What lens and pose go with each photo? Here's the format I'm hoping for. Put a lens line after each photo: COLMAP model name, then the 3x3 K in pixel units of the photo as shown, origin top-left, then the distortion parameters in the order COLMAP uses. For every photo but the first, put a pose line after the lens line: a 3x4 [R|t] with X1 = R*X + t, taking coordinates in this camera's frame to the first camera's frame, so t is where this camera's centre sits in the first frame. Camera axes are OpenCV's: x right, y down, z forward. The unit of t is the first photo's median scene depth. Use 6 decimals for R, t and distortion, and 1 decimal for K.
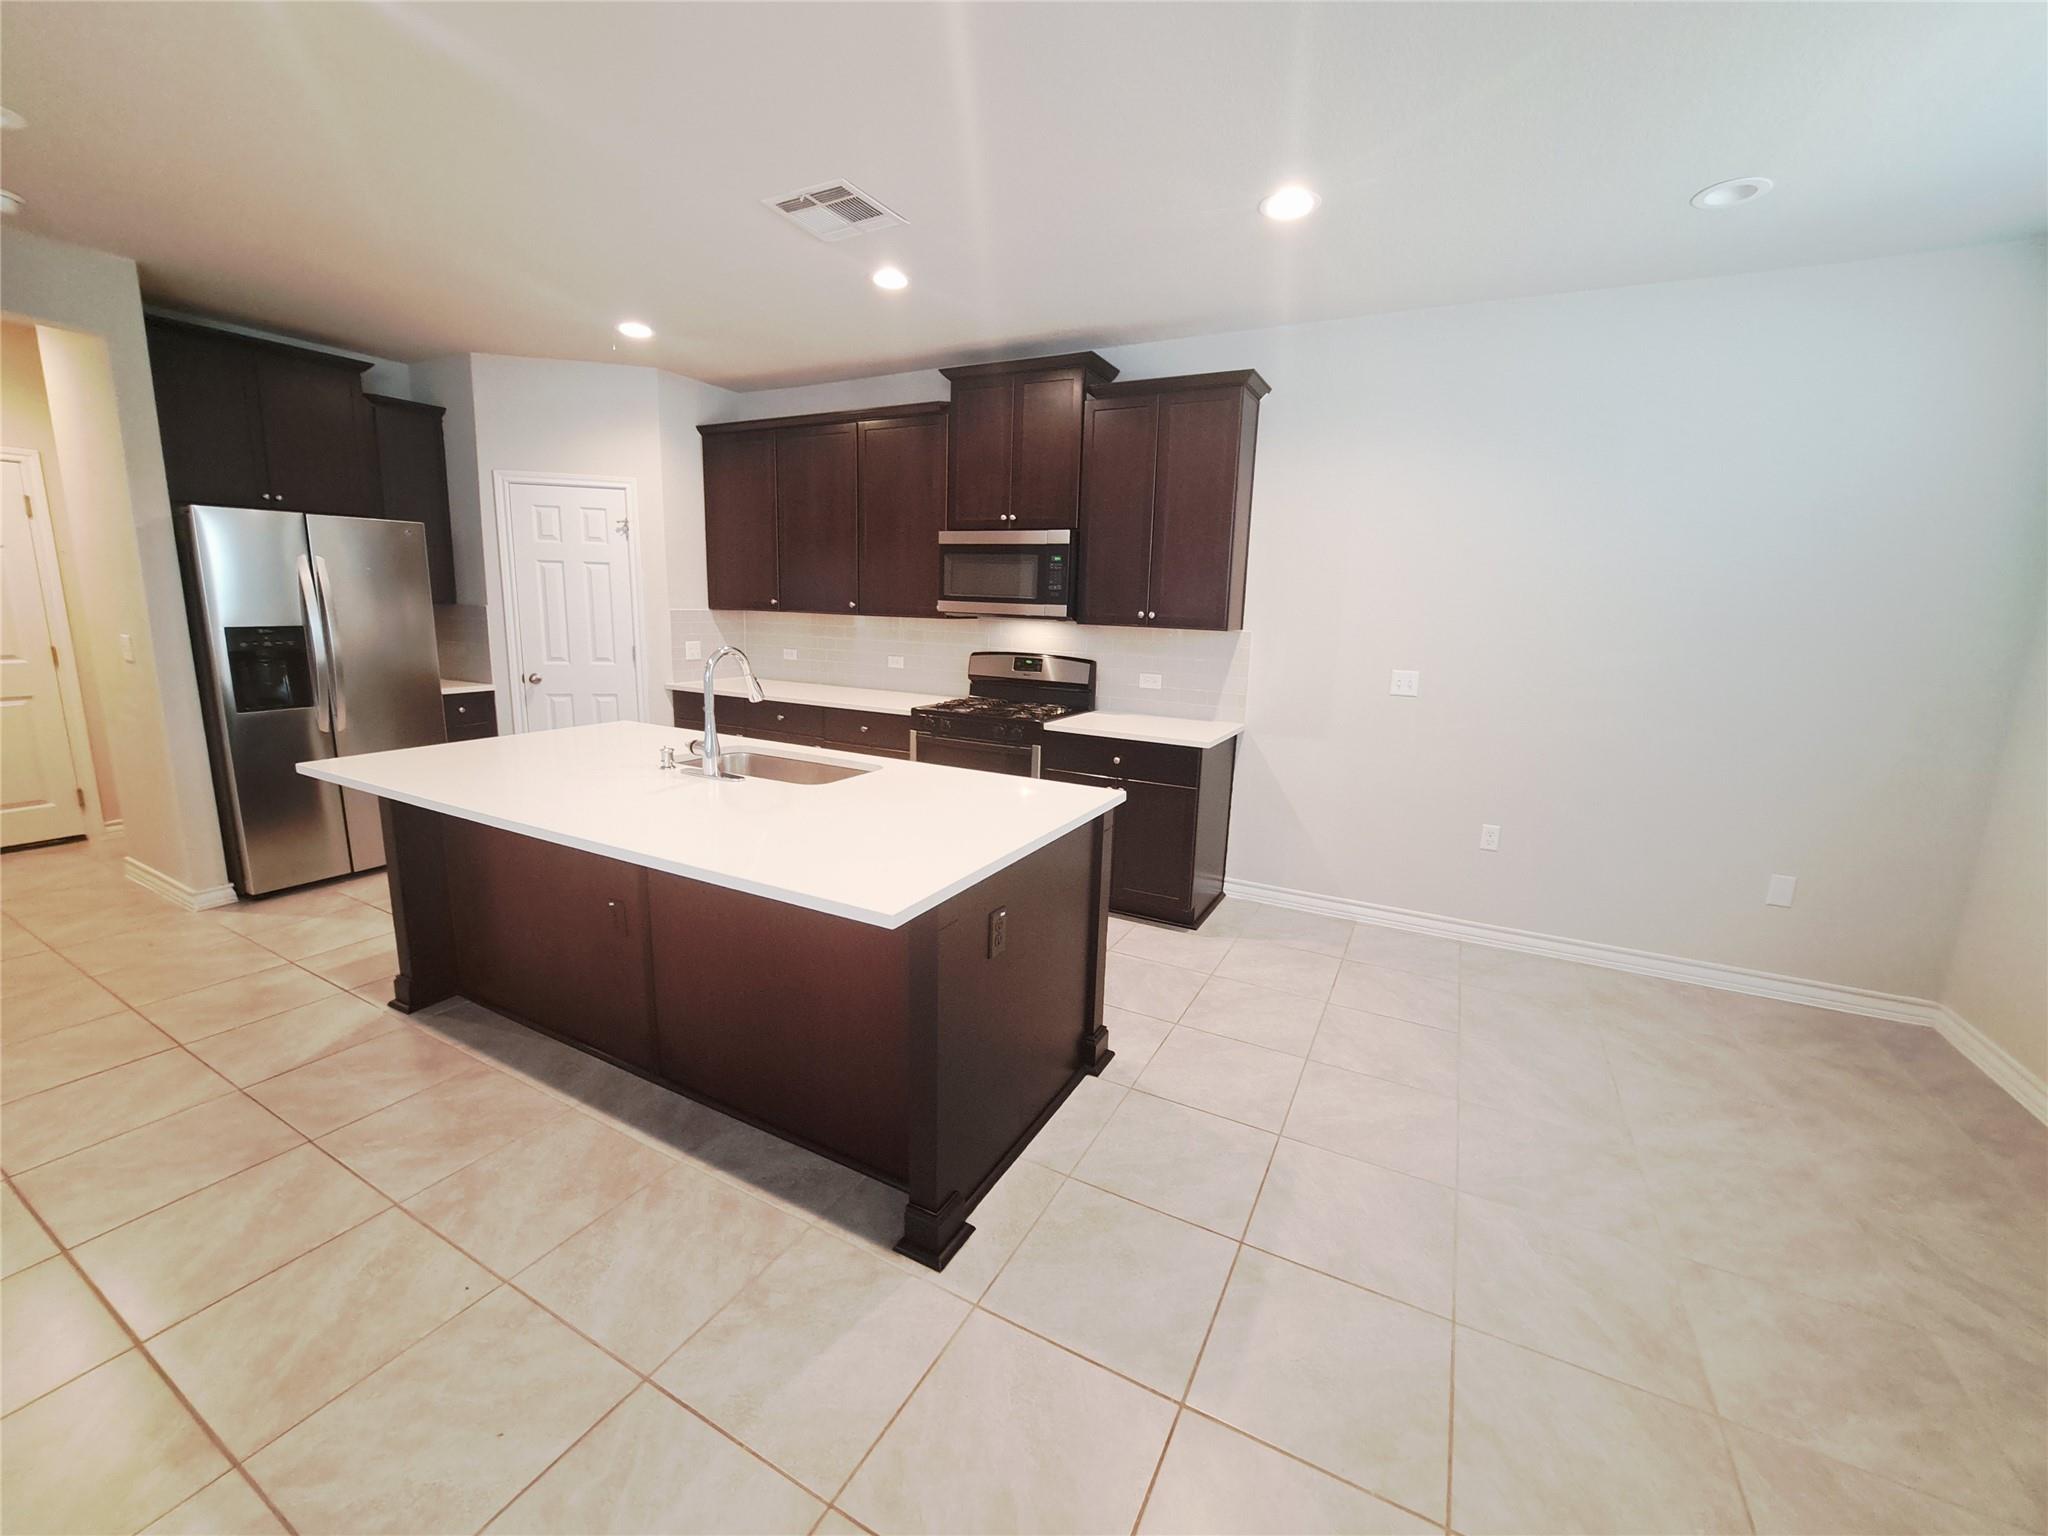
lens RADIAL K [[810.0, 0, 1036.4], [0, 810.0, 756.9], [0, 0, 1]] dist [-0.015232, -0.002202]
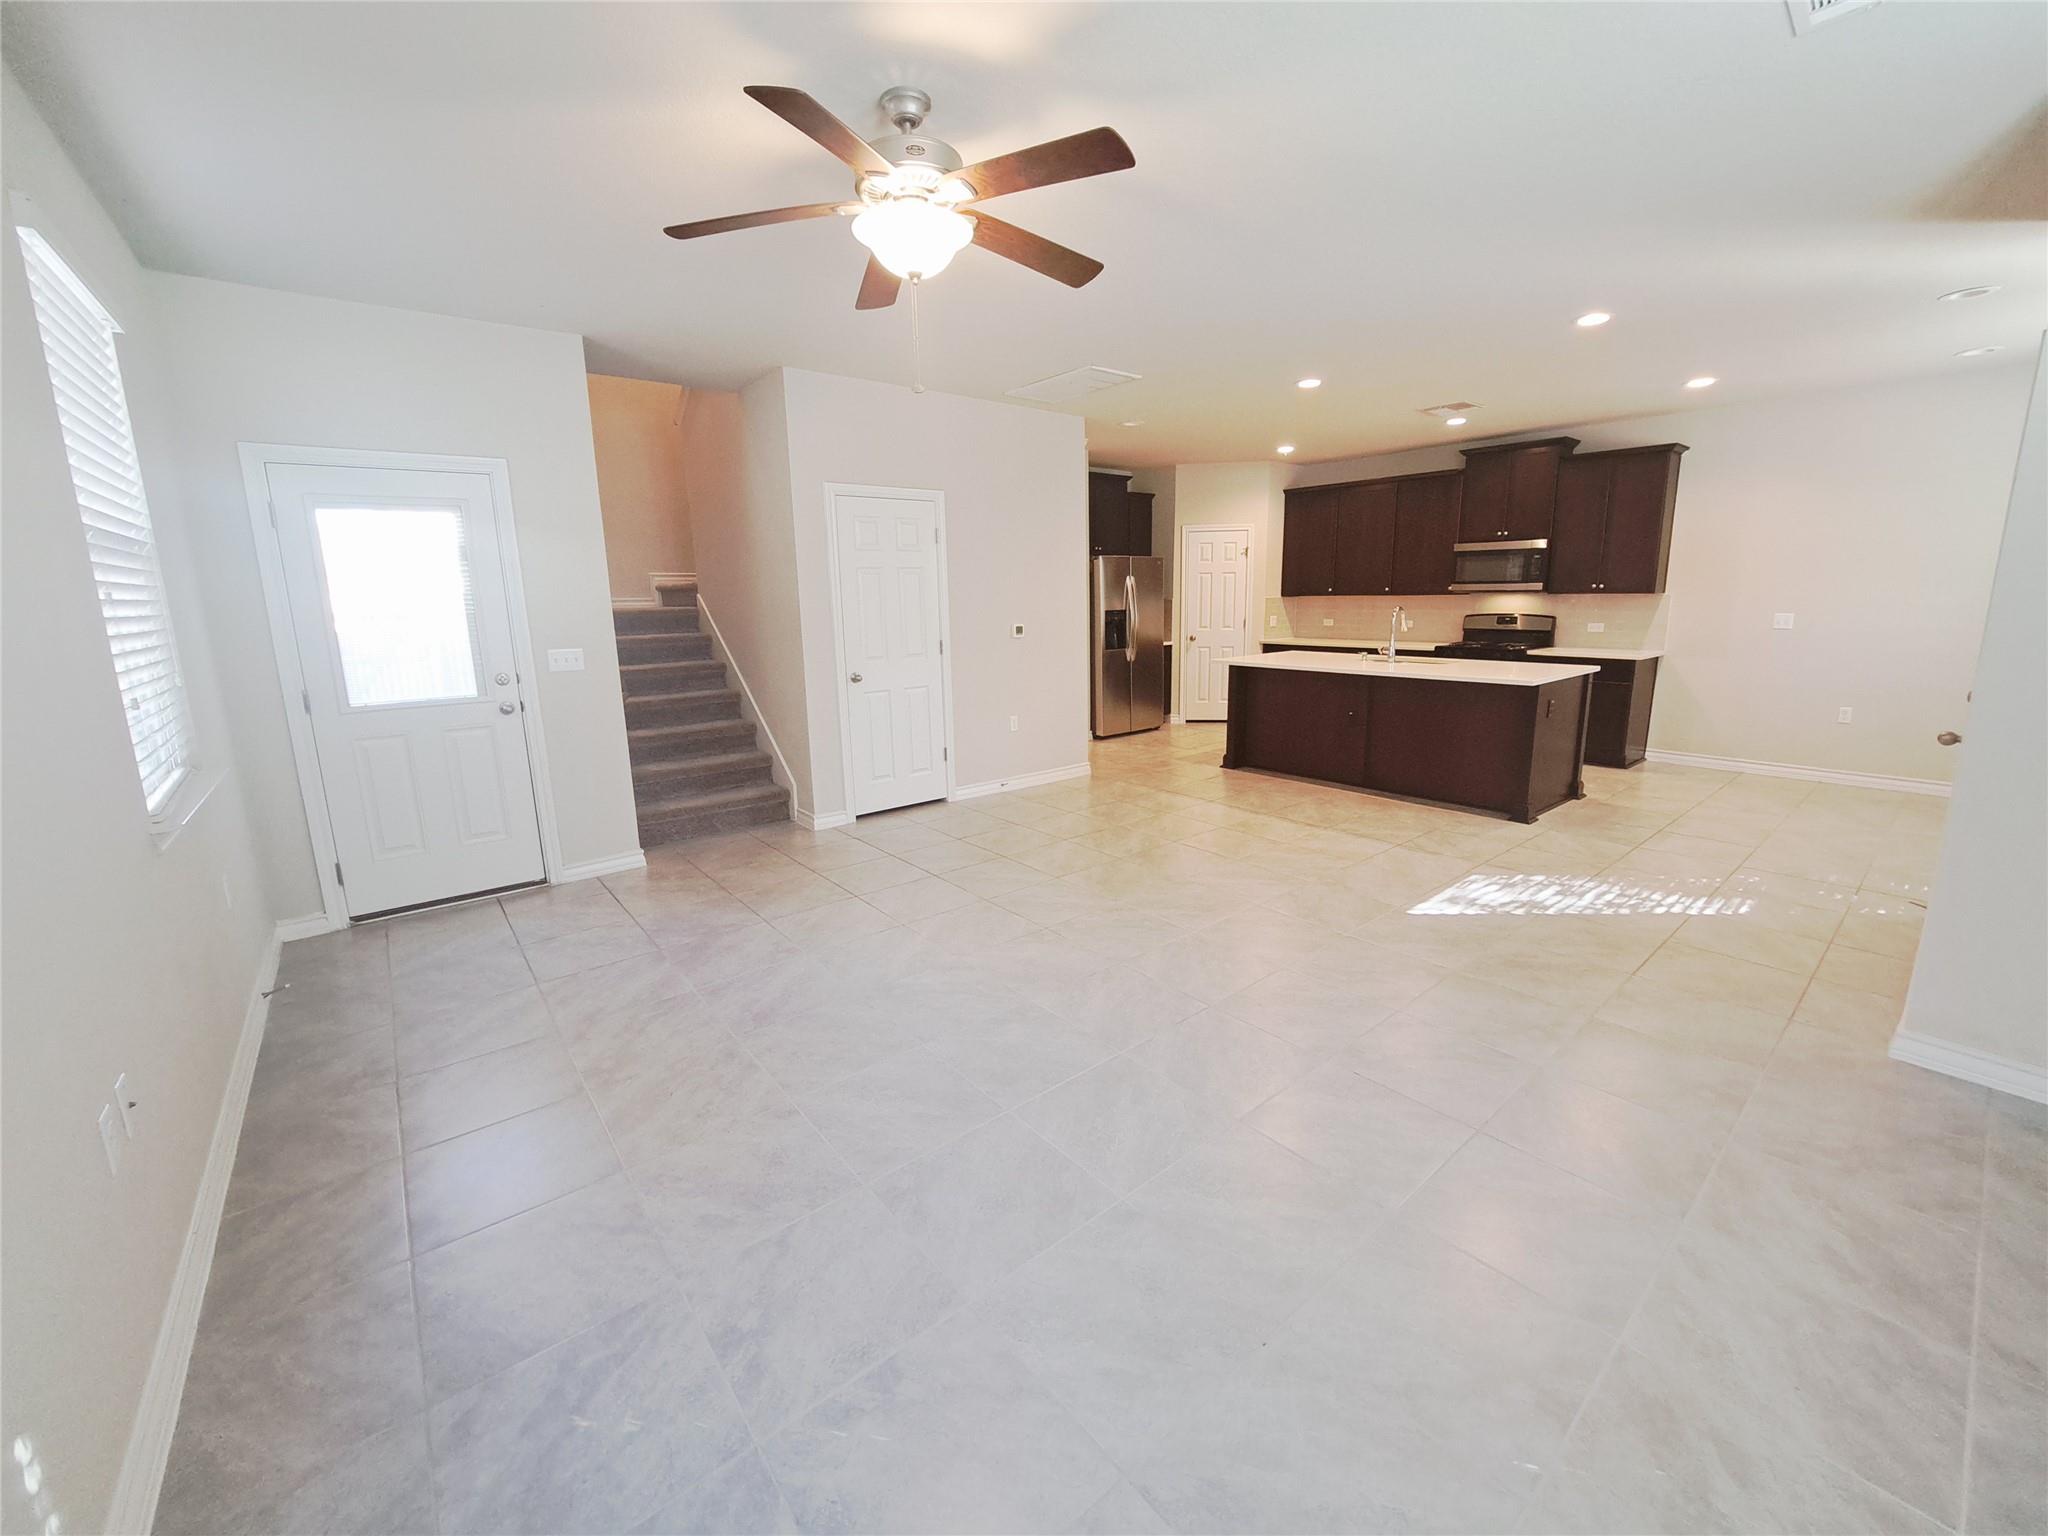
lens RADIAL K [[810.0, 0, 1036.4], [0, 810.0, 756.9], [0, 0, 1]] dist [-0.015232, -0.002202]
pose [[0.919785, 0.031056, -0.391193, -0.269992], [-0.028121, 0.999517, 0.013230, 0.188410], [0.391415, -0.001168, 0.920214, -0.988480]]
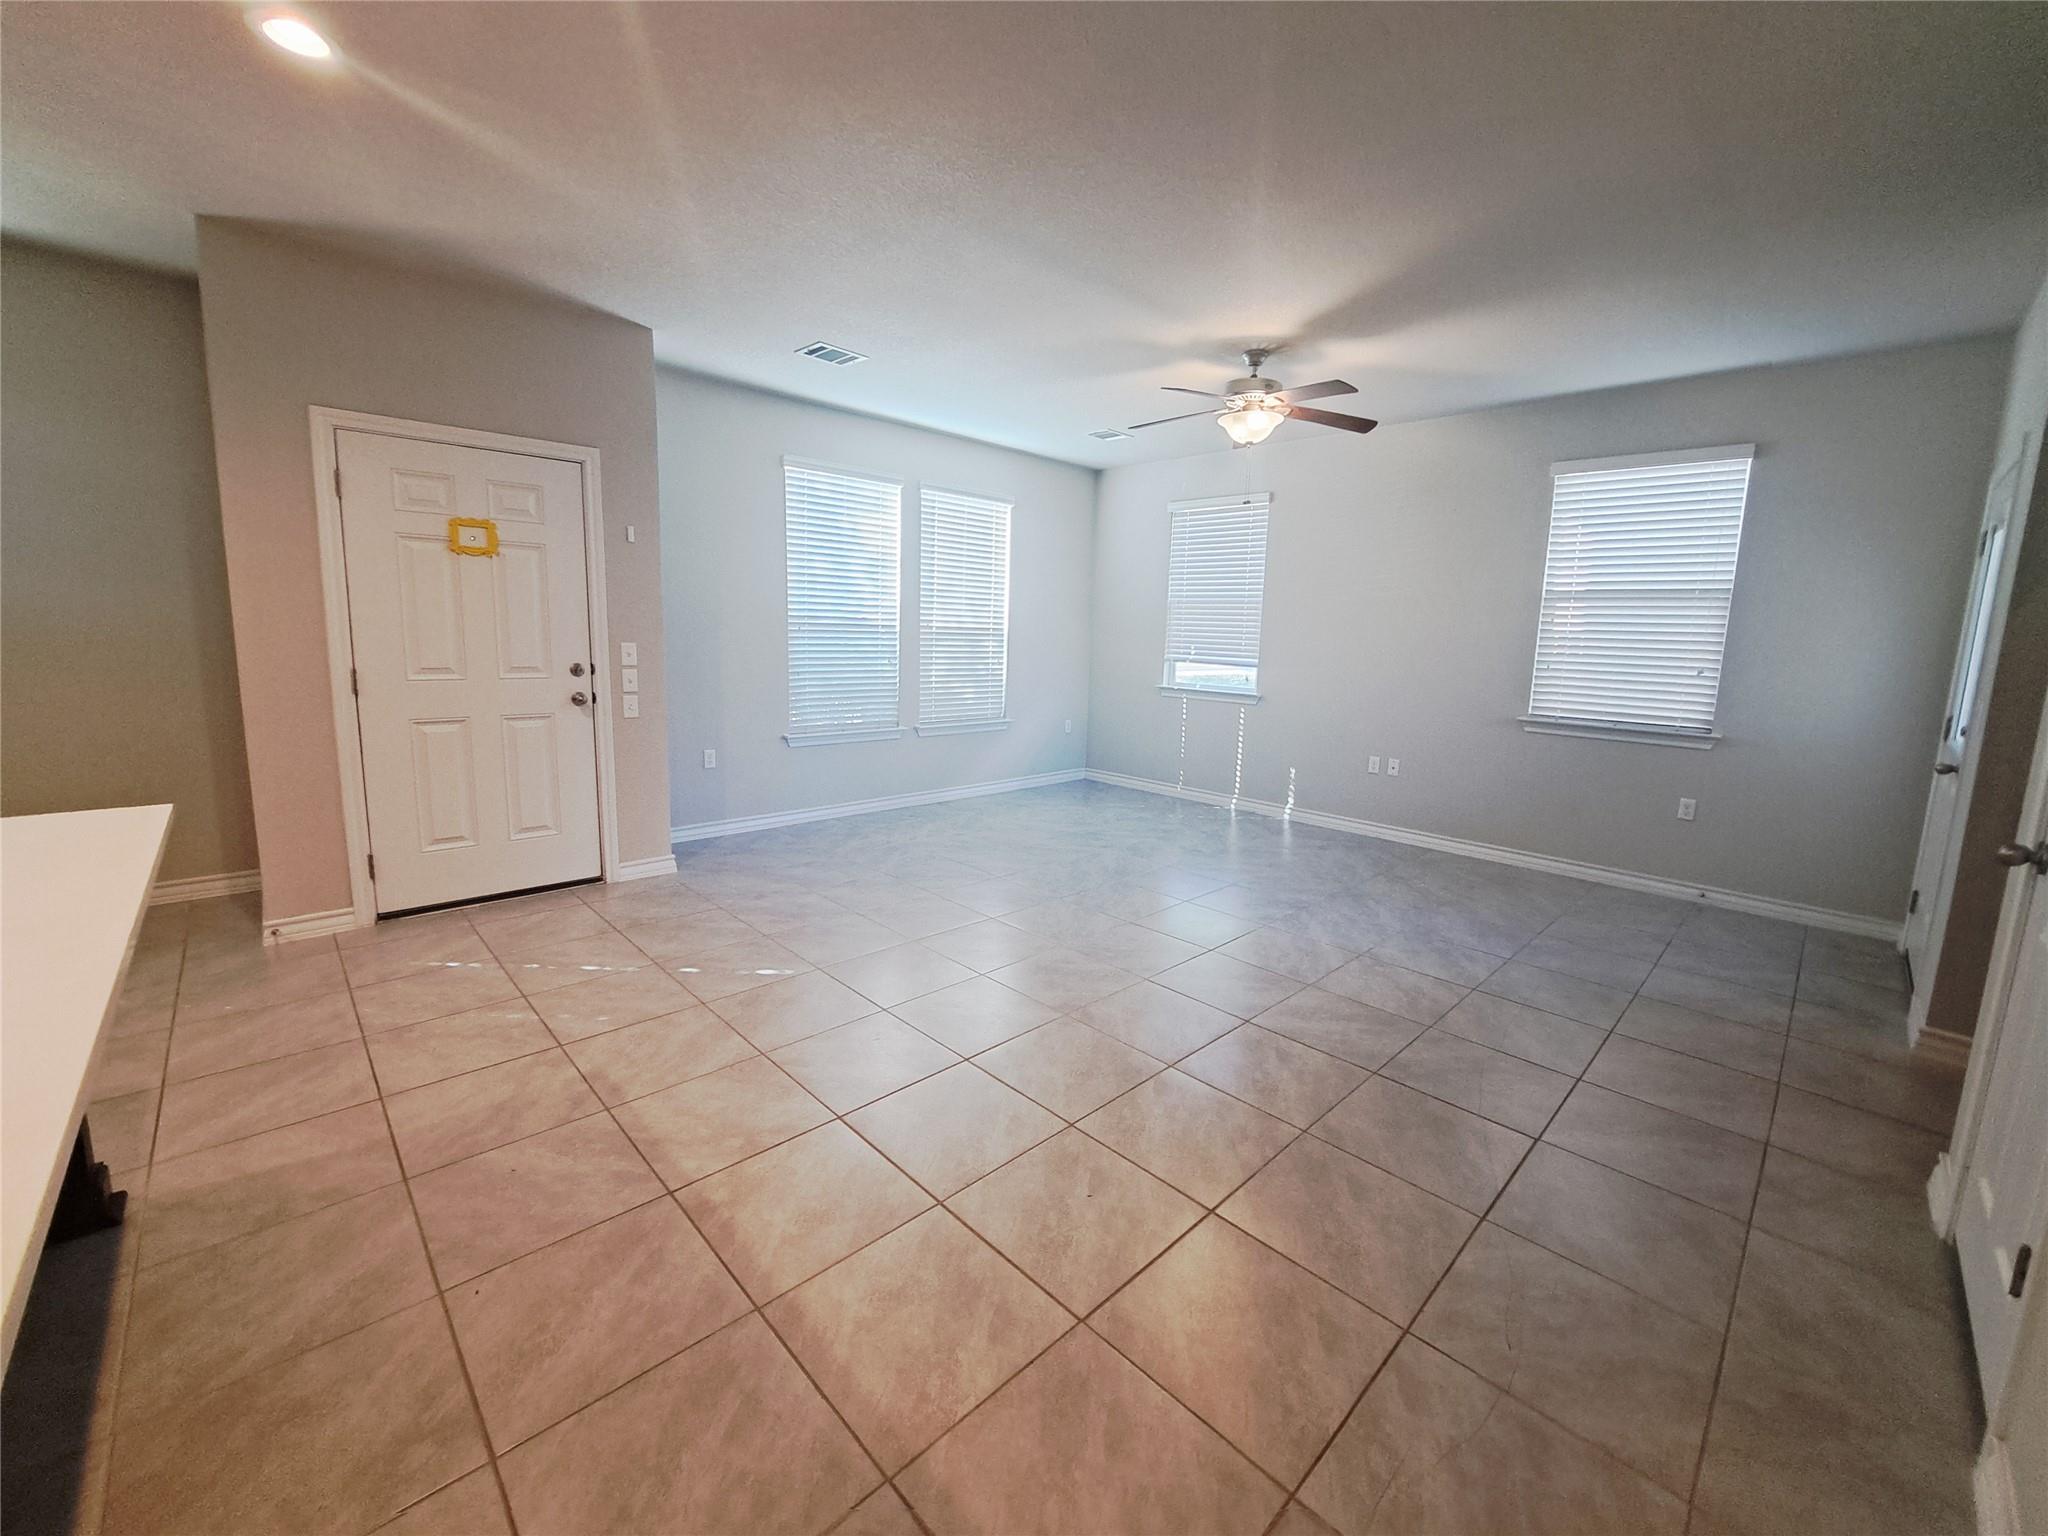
lens RADIAL K [[810.0, 0, 1036.4], [0, 810.0, 756.9], [0, 0, 1]] dist [-0.015232, -0.002202]
pose [[-0.949411, -0.104216, 0.296240, -0.660895], [0.001321, 0.941996, 0.335623, -0.101753], [-0.314034, 0.319035, -0.894203, 0.608900]]
